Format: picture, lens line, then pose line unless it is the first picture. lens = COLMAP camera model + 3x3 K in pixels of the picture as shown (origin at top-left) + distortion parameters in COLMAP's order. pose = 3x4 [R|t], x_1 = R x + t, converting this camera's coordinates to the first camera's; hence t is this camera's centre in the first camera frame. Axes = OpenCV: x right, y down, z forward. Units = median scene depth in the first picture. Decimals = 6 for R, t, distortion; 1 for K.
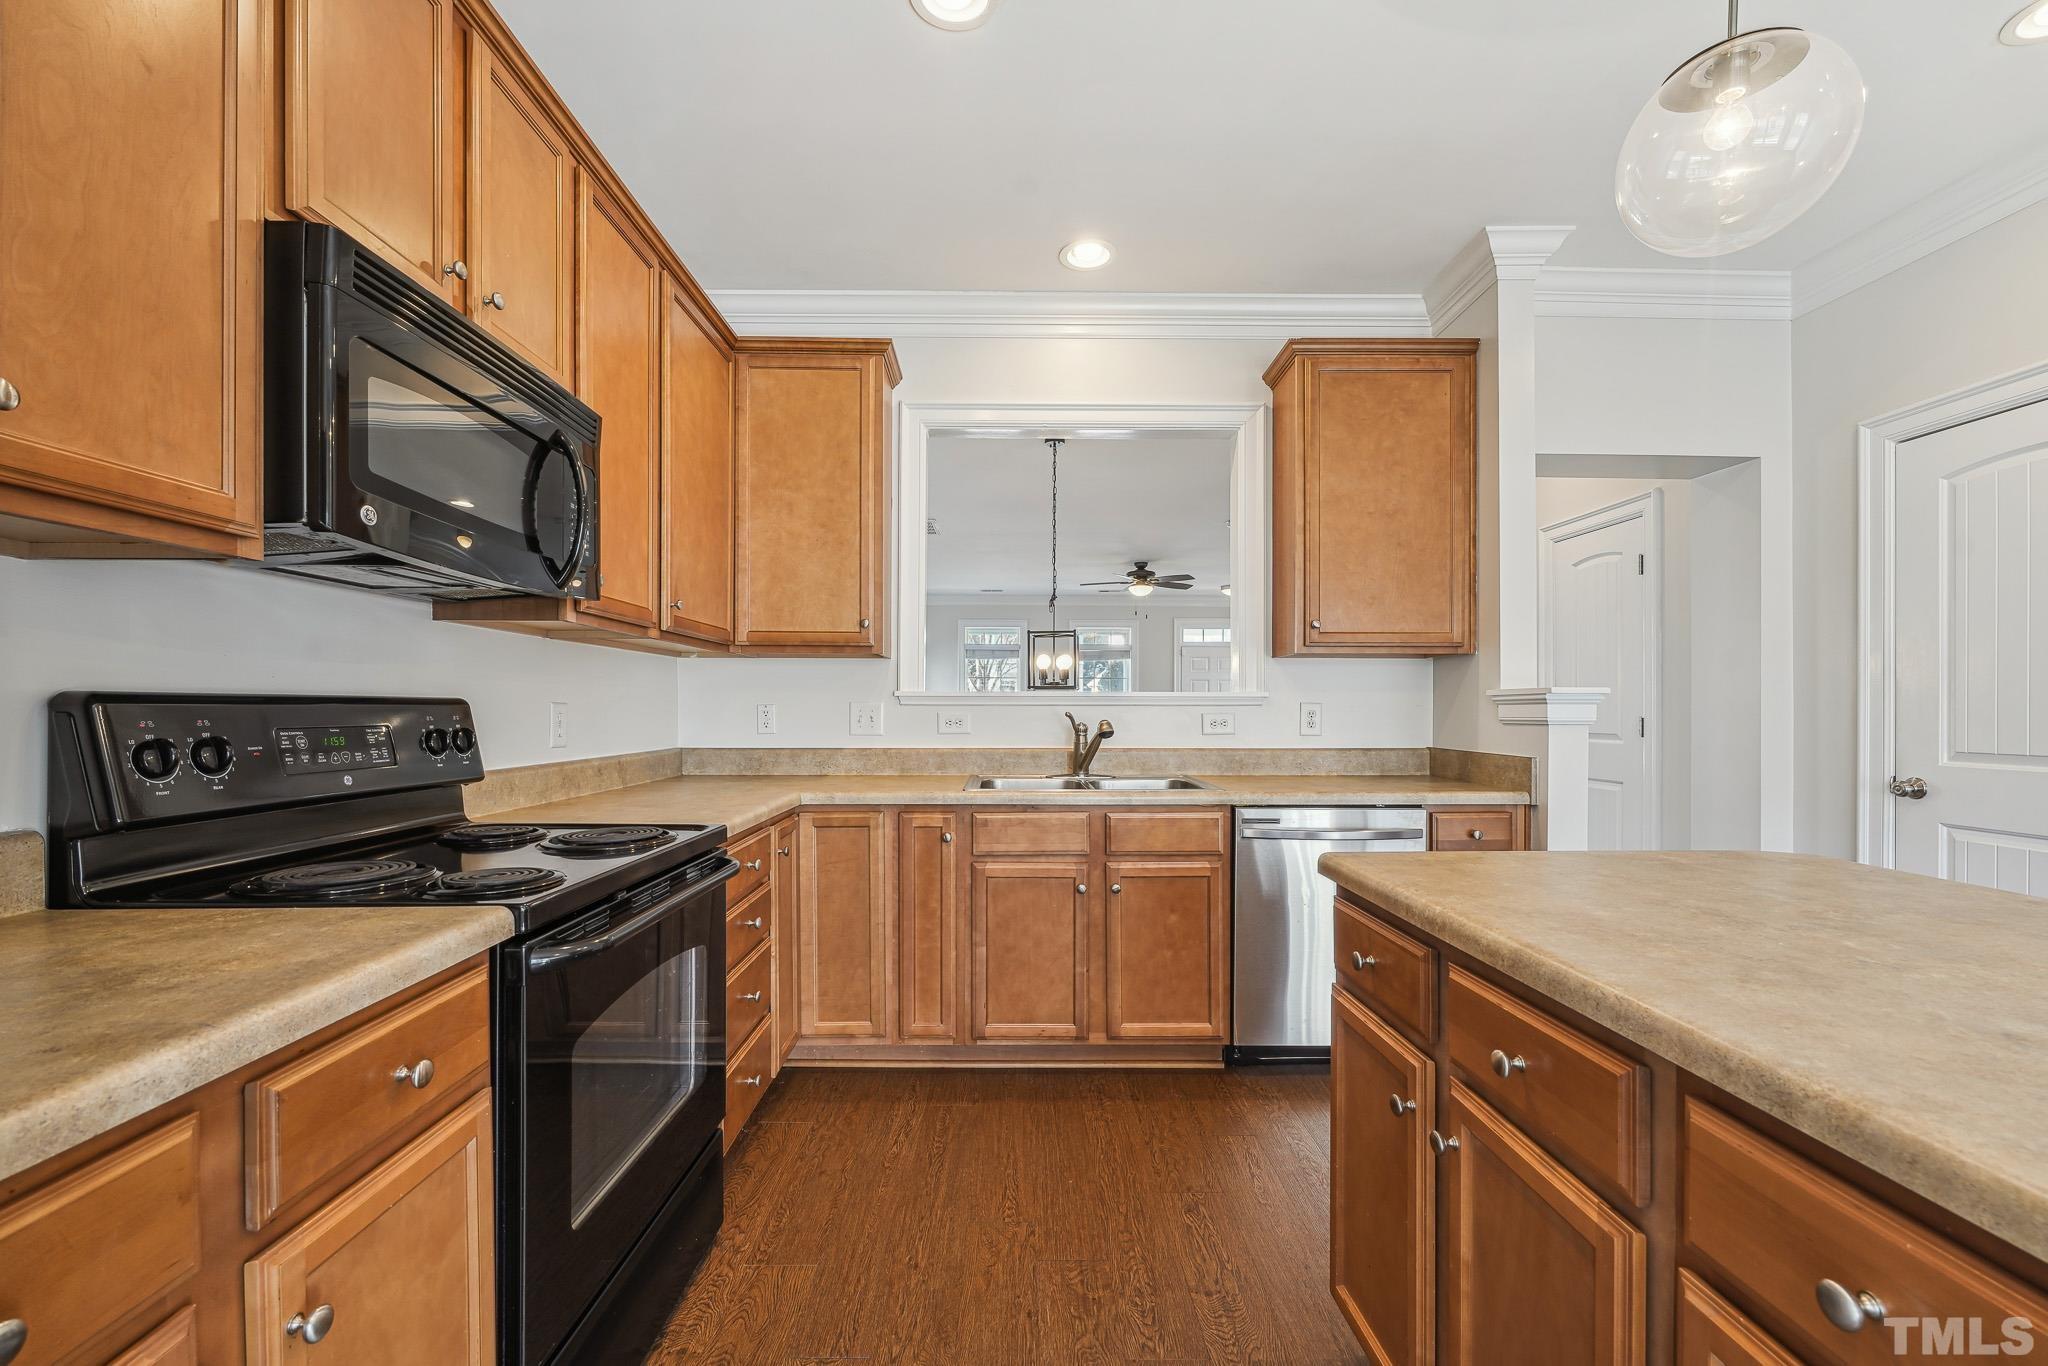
lens RADIAL K [[832.3, 0, 1018.9], [0, 832.3, 704.4], [0, 0, 1]] dist [-0.000516, -0.000032]
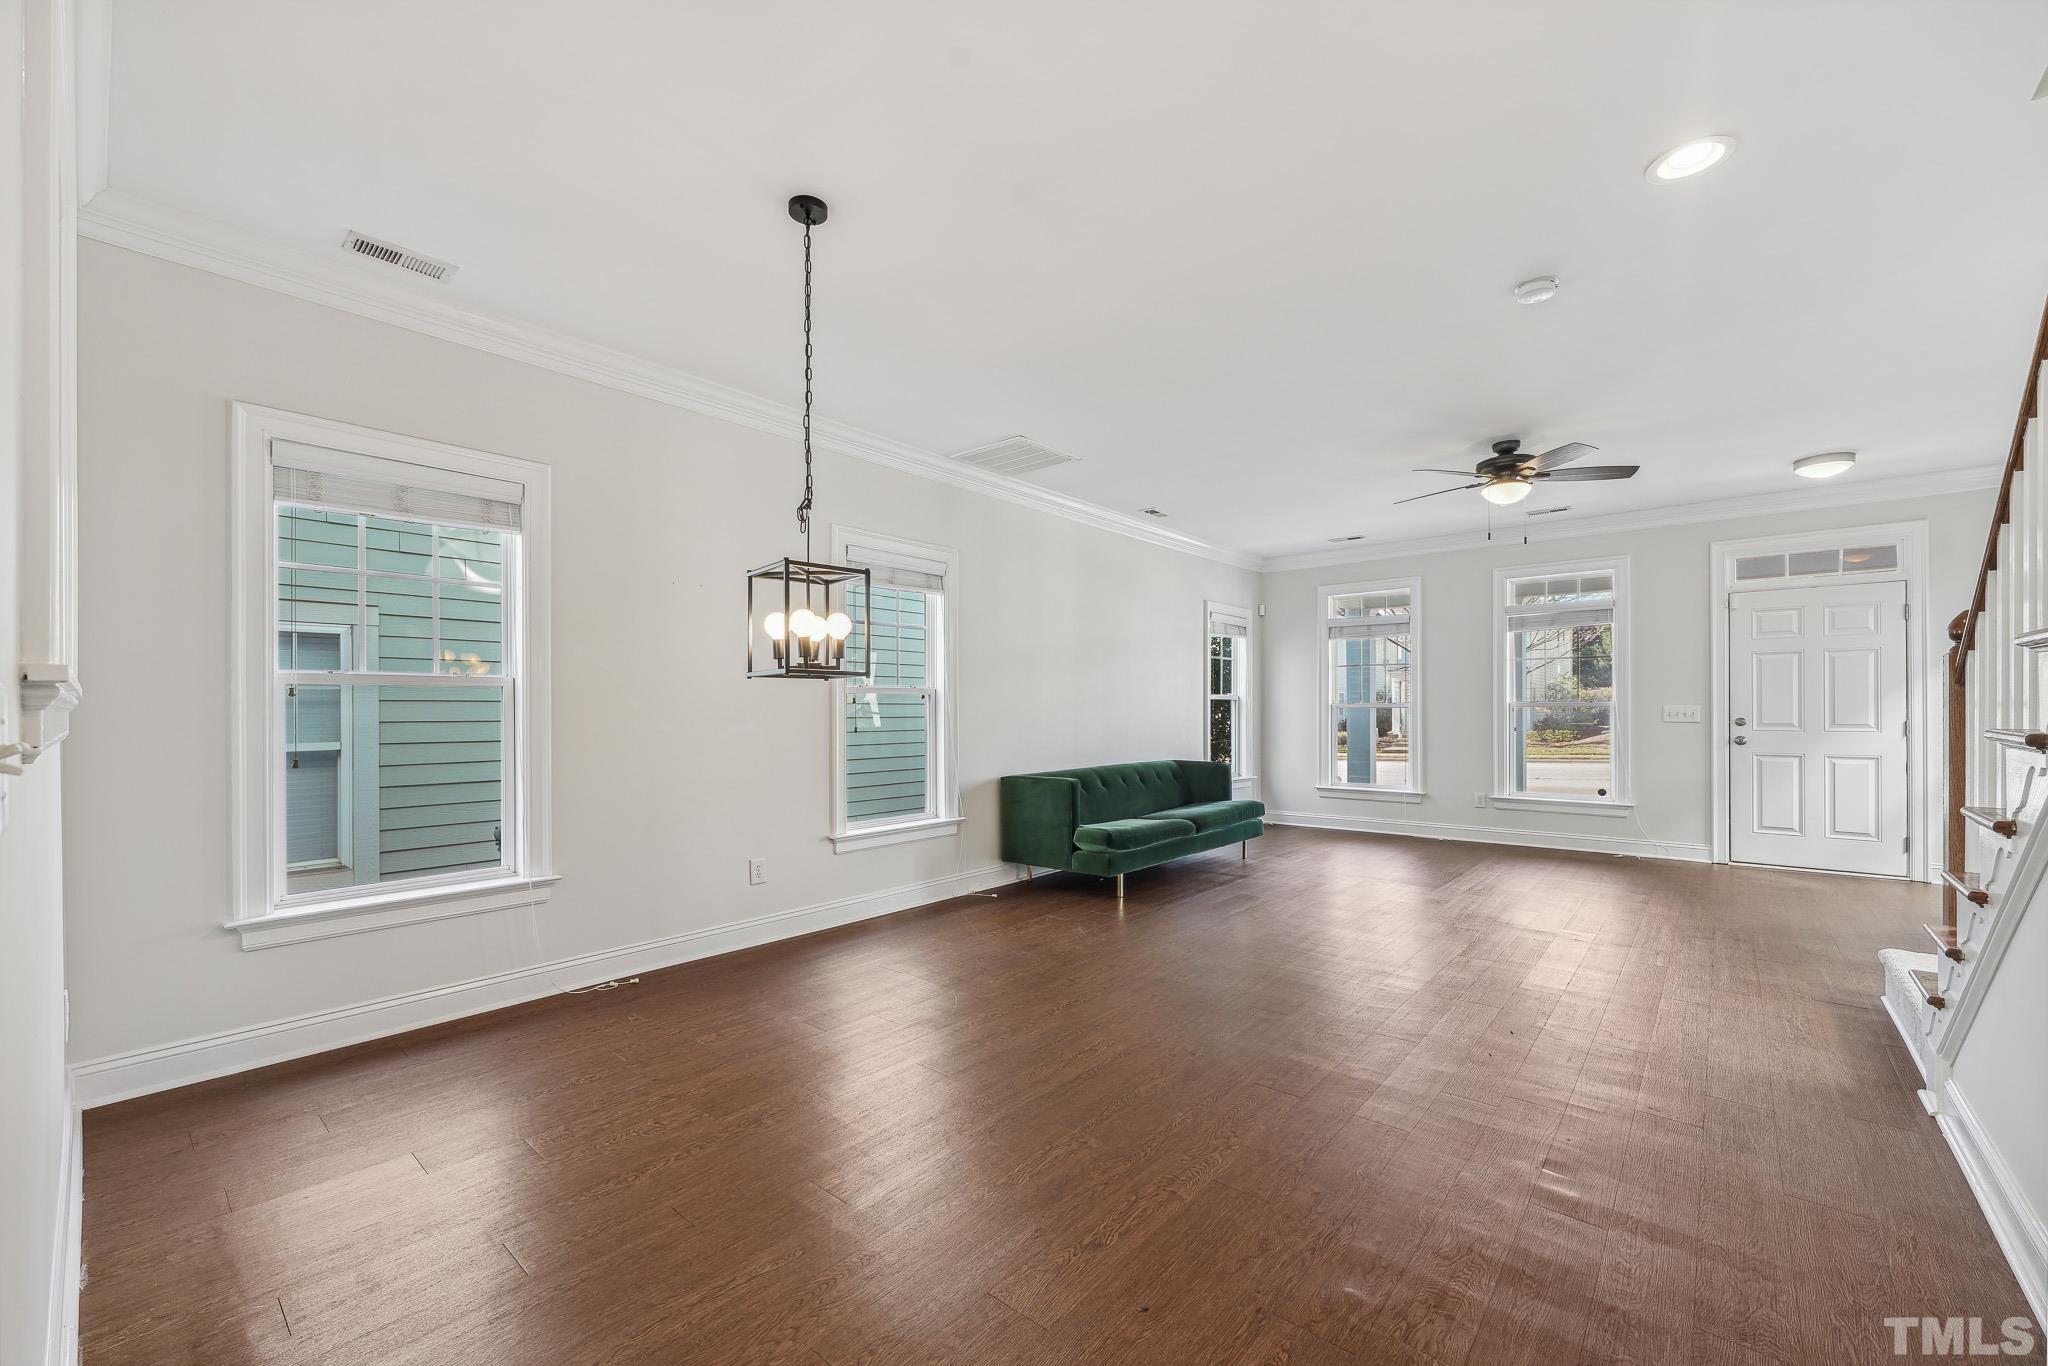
lens RADIAL K [[815.2, 0, 1007.8], [0, 815.2, 709.0], [0, 0, 1]] dist [-0.014205, 0.000045]
pose [[0.738306, -0.007718, -0.674422, 0.813858], [0.010281, 0.999947, -0.000188, 0.005017], [0.674388, -0.006795, 0.738346, 1.195773]]
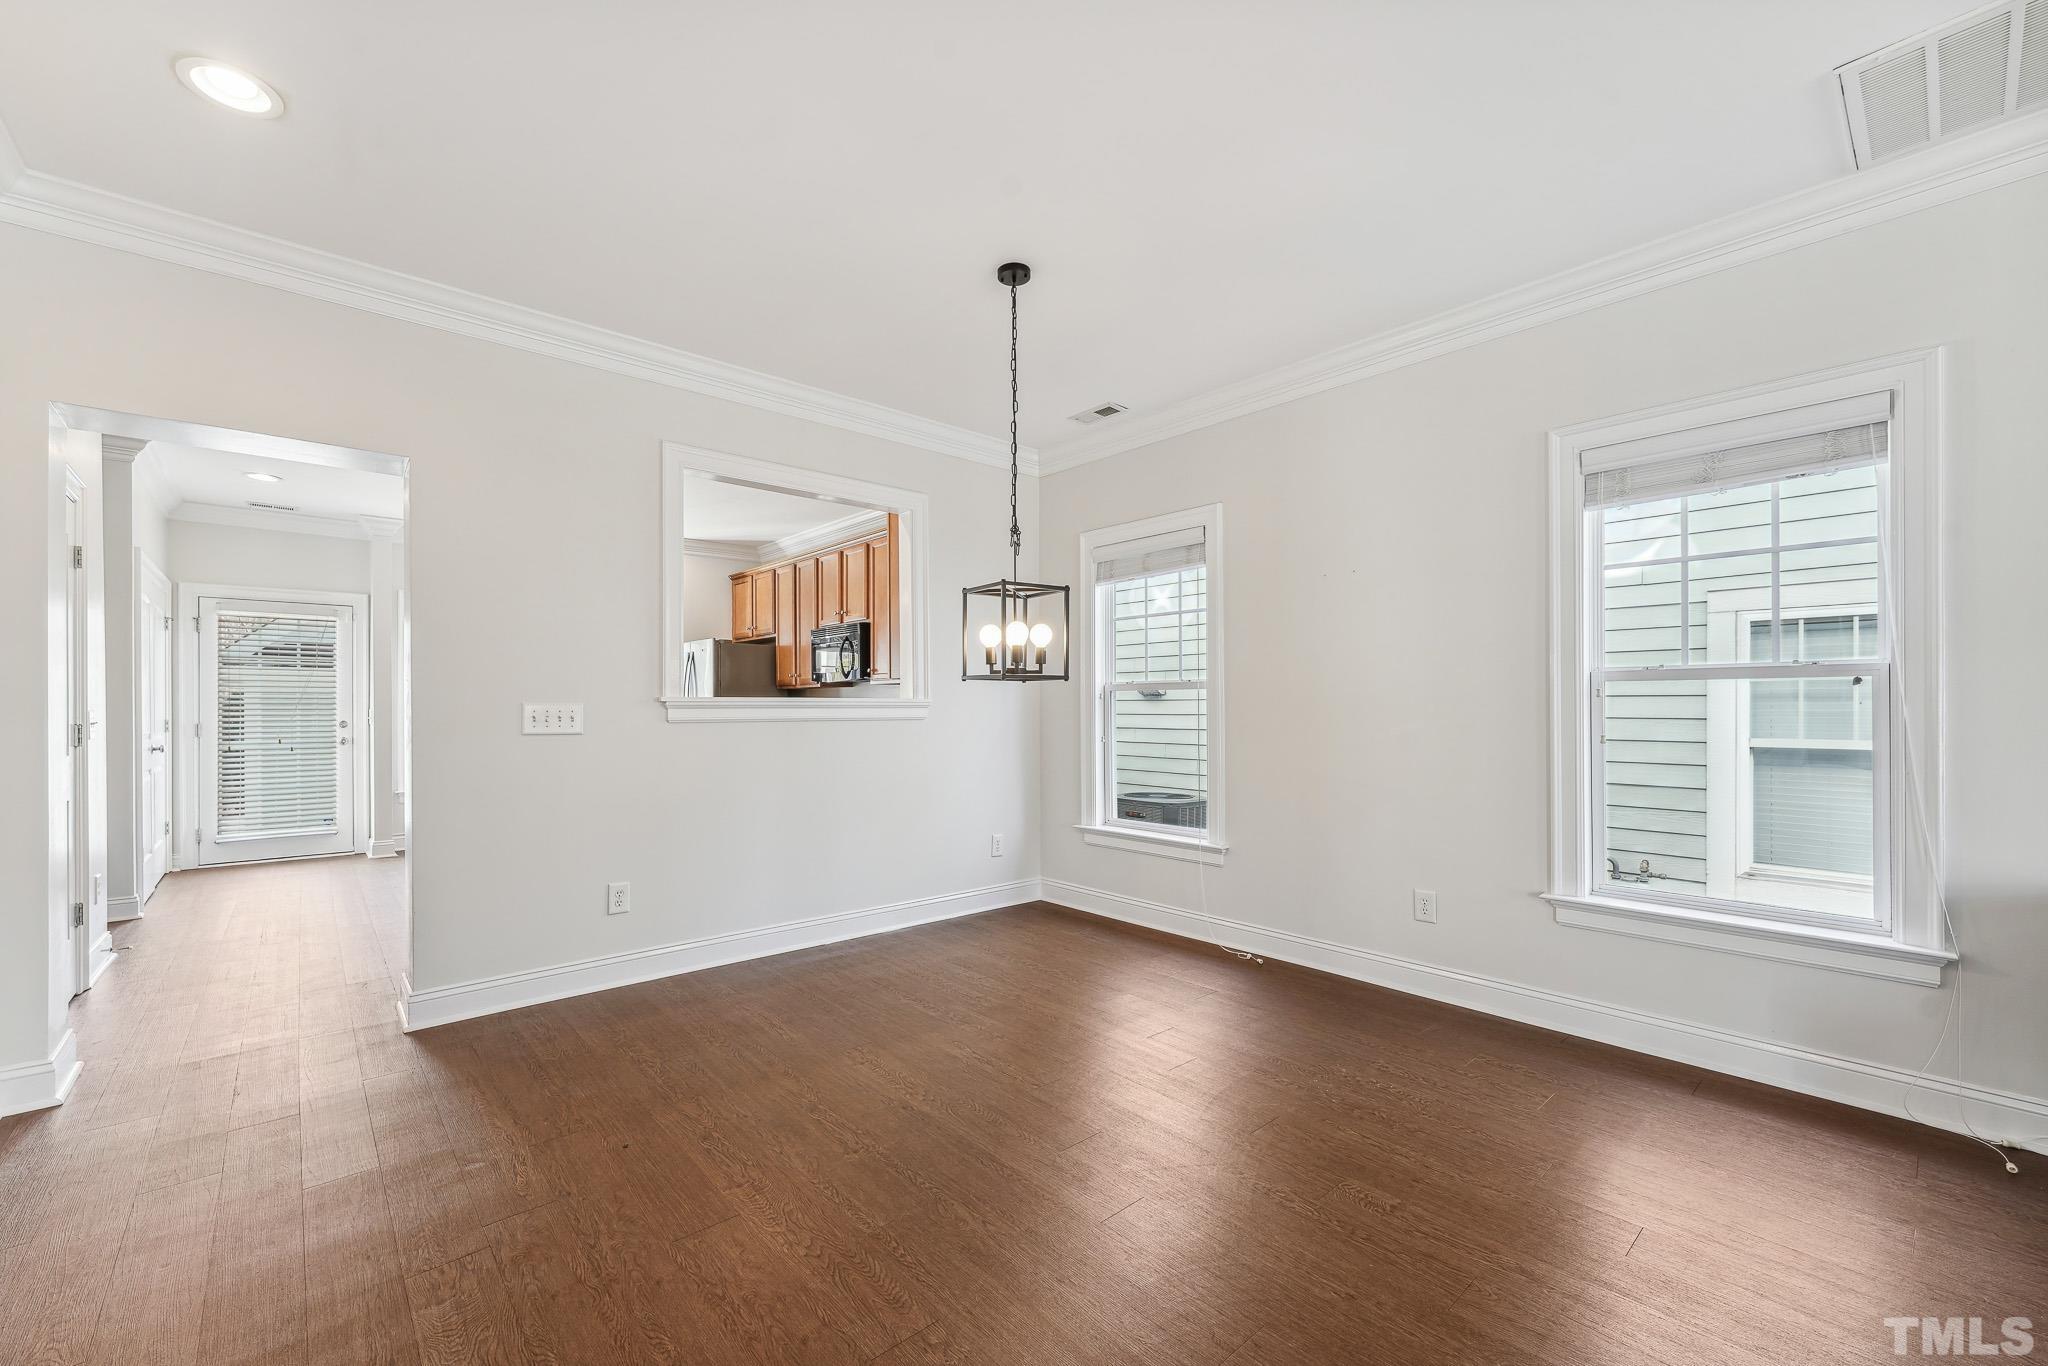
lens RADIAL K [[835.9, 0, 1014.7], [0, 835.9, 701.3], [0, 0, 1]] dist [0.002772, 0.000138]
pose [[-0.762192, -0.001590, -0.647349, 0.742146], [0.005102, 0.999951, -0.008463, 0.001234], [0.647330, -0.009753, -0.762147, 2.484917]]
